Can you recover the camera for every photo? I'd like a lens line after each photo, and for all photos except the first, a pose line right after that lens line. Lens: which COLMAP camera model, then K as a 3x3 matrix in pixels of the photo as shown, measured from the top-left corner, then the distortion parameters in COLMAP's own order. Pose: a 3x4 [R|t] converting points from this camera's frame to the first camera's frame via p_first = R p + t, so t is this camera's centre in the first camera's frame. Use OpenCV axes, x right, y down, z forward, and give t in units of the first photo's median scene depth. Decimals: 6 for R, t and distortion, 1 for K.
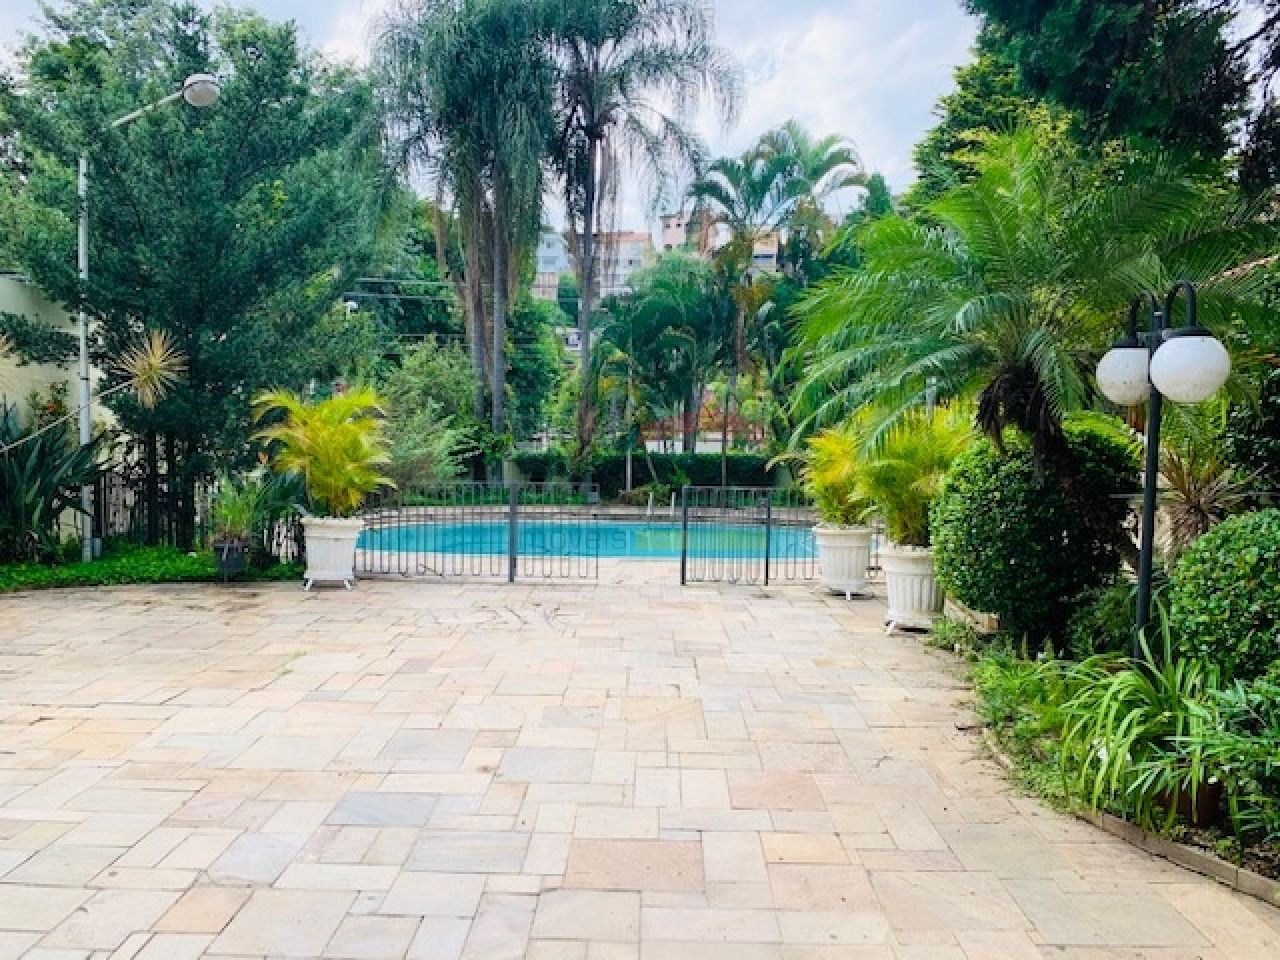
lens RADIAL K [[970.1, 0, 640.0], [0, 970.1, 480.0], [0, 0, 1]] dist [-0.000589, -0.002259]
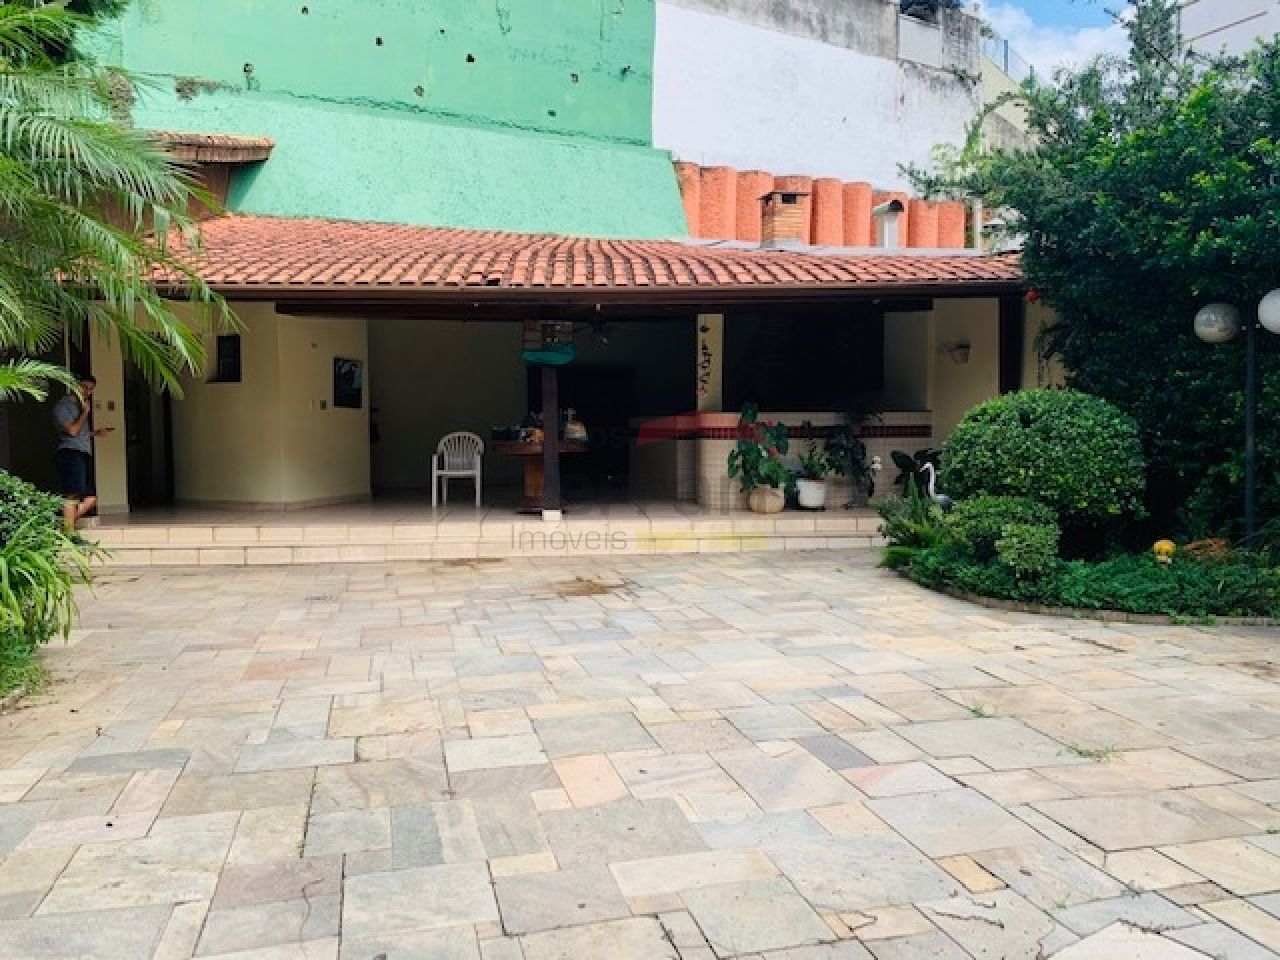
lens RADIAL K [[970.1, 0, 640.0], [0, 970.1, 480.0], [0, 0, 1]] dist [-0.000589, -0.002259]
pose [[-0.964948, 0.009552, -0.262268, 0.027256], [-0.018702, 0.994294, 0.105023, -0.023621], [0.261775, 0.106246, -0.959263, 1.695396]]
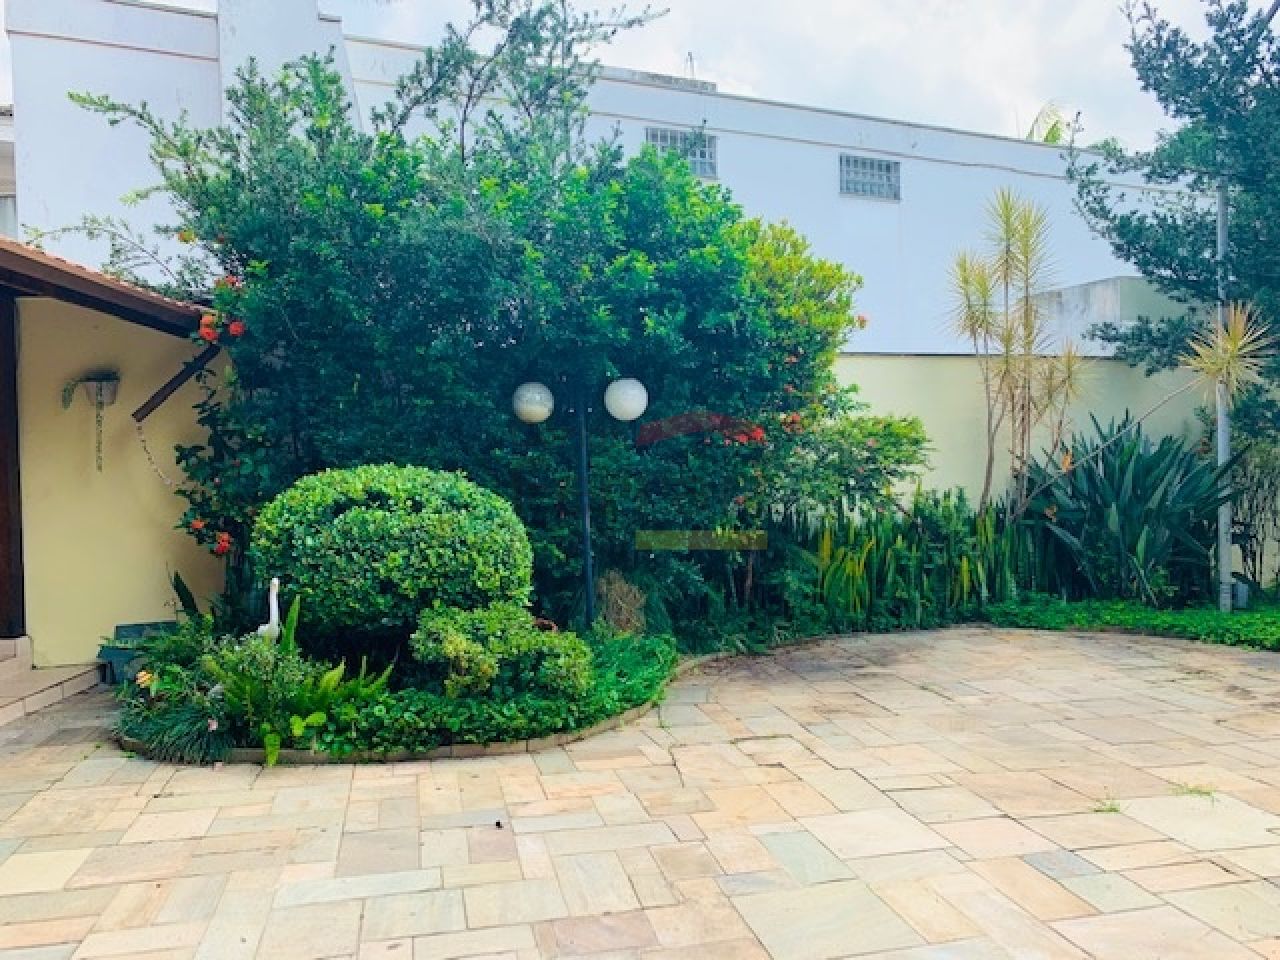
lens RADIAL K [[970.1, 0, 640.0], [0, 970.1, 480.0], [0, 0, 1]] dist [-0.000589, -0.002259]
pose [[0.221539, -0.008883, -0.975111, 0.200842], [-0.030403, 0.999409, -0.016011, 0.004504], [0.974678, 0.033194, 0.221138, 0.613395]]
